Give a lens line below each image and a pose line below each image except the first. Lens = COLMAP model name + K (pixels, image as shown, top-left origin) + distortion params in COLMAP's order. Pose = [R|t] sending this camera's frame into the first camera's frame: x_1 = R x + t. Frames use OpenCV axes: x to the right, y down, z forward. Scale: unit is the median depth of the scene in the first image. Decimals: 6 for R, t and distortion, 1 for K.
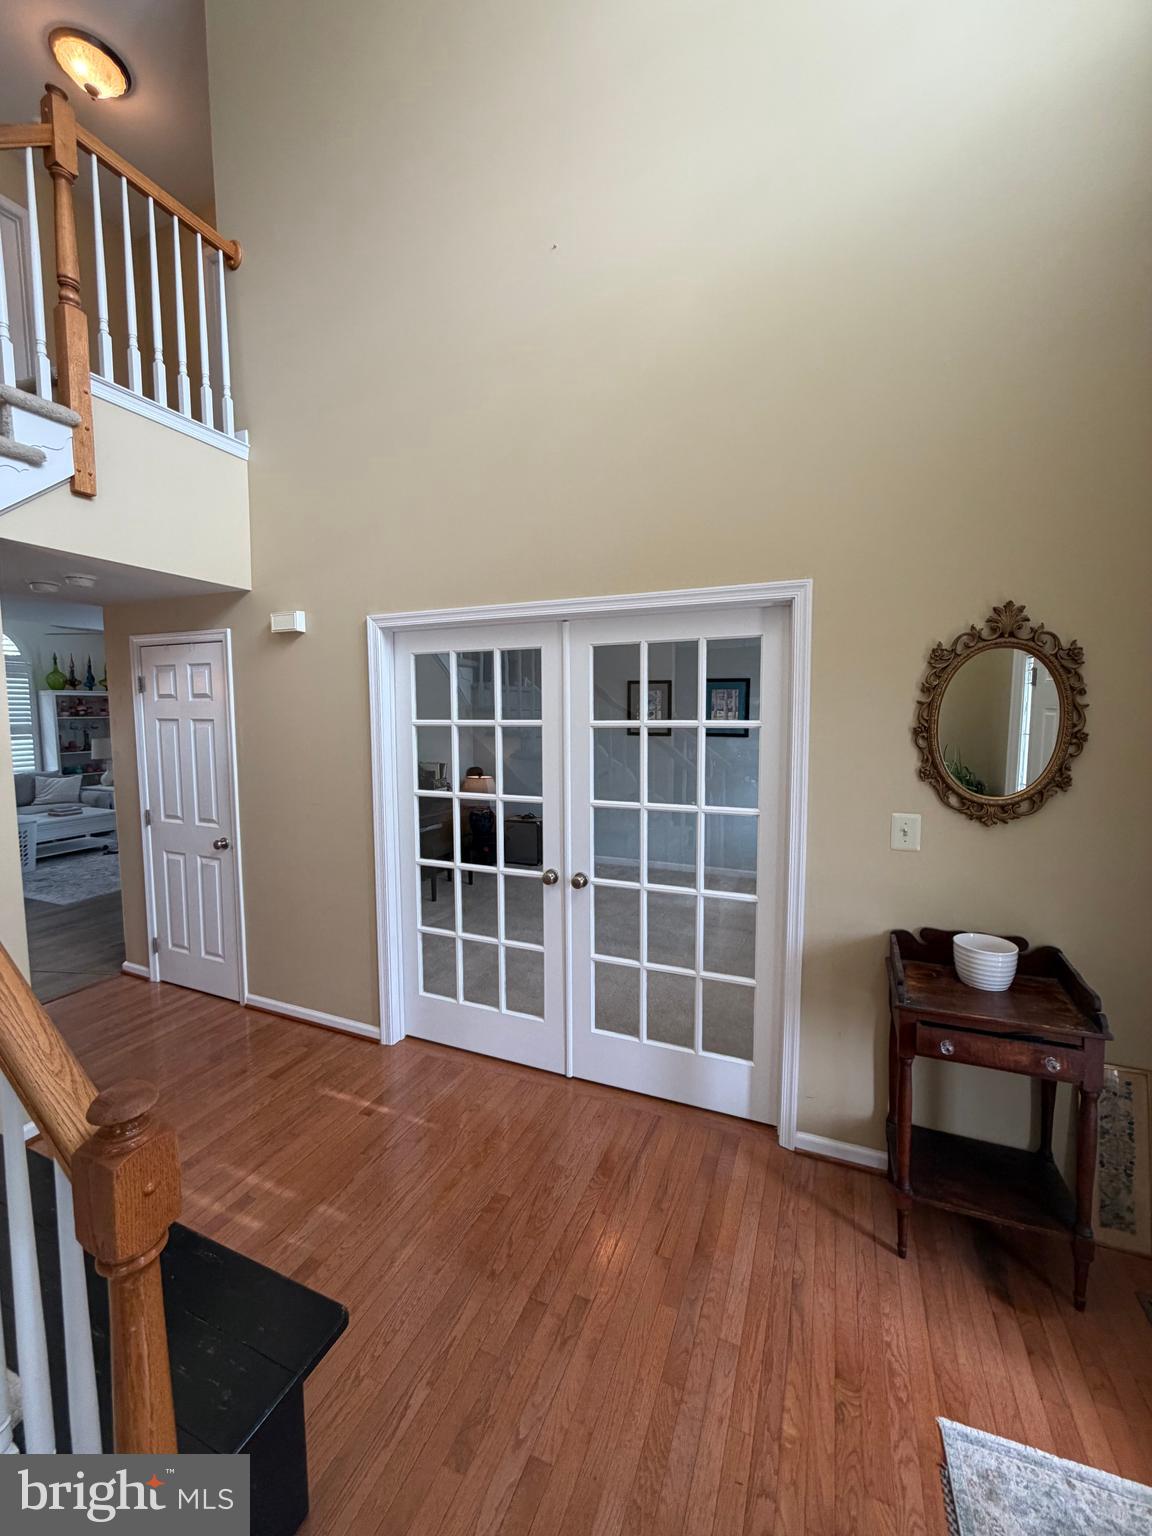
lens RADIAL K [[609.9, 0, 576.2], [0, 609.9, 760.4], [0, 0, 1]] dist [0.000497, -0.000111]
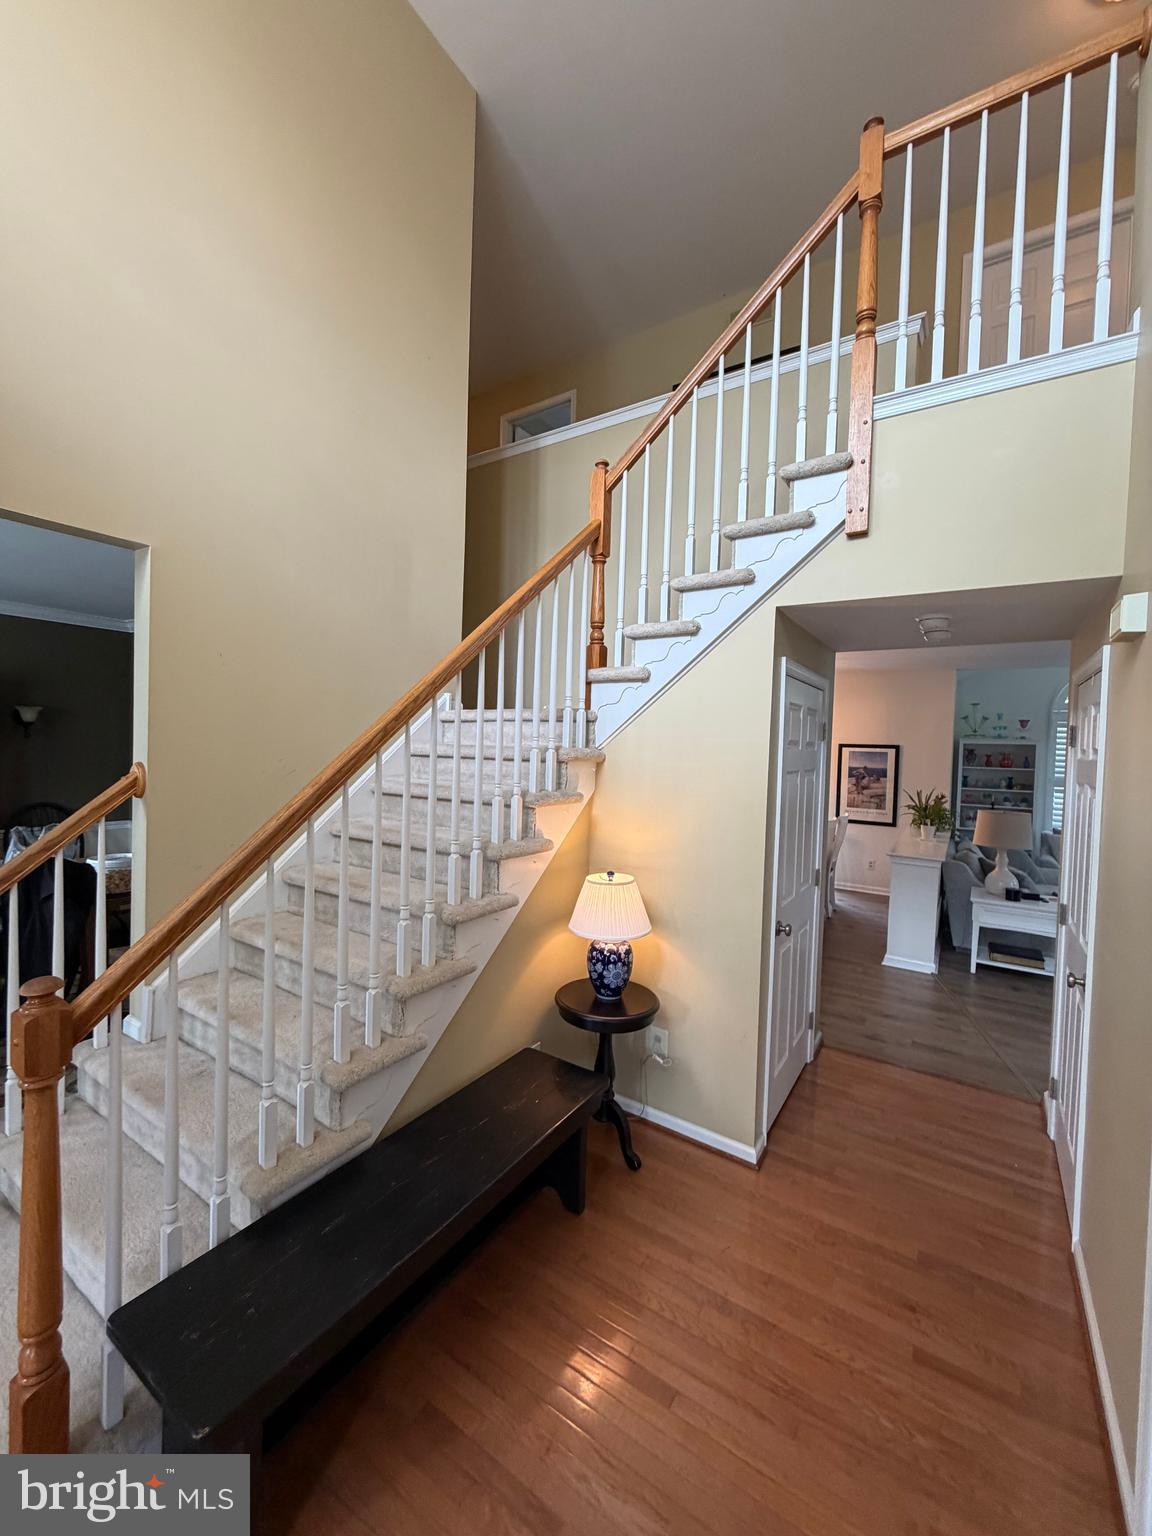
lens RADIAL K [[609.9, 0, 577.4], [0, 609.9, 760.4], [0, 0, 1]] dist [0.000497, -0.000111]
pose [[-0.174303, 0.022443, -0.984436, 0.054401], [-0.113587, 0.992608, 0.042741, -0.024477], [0.978119, 0.119269, -0.170465, 0.225239]]
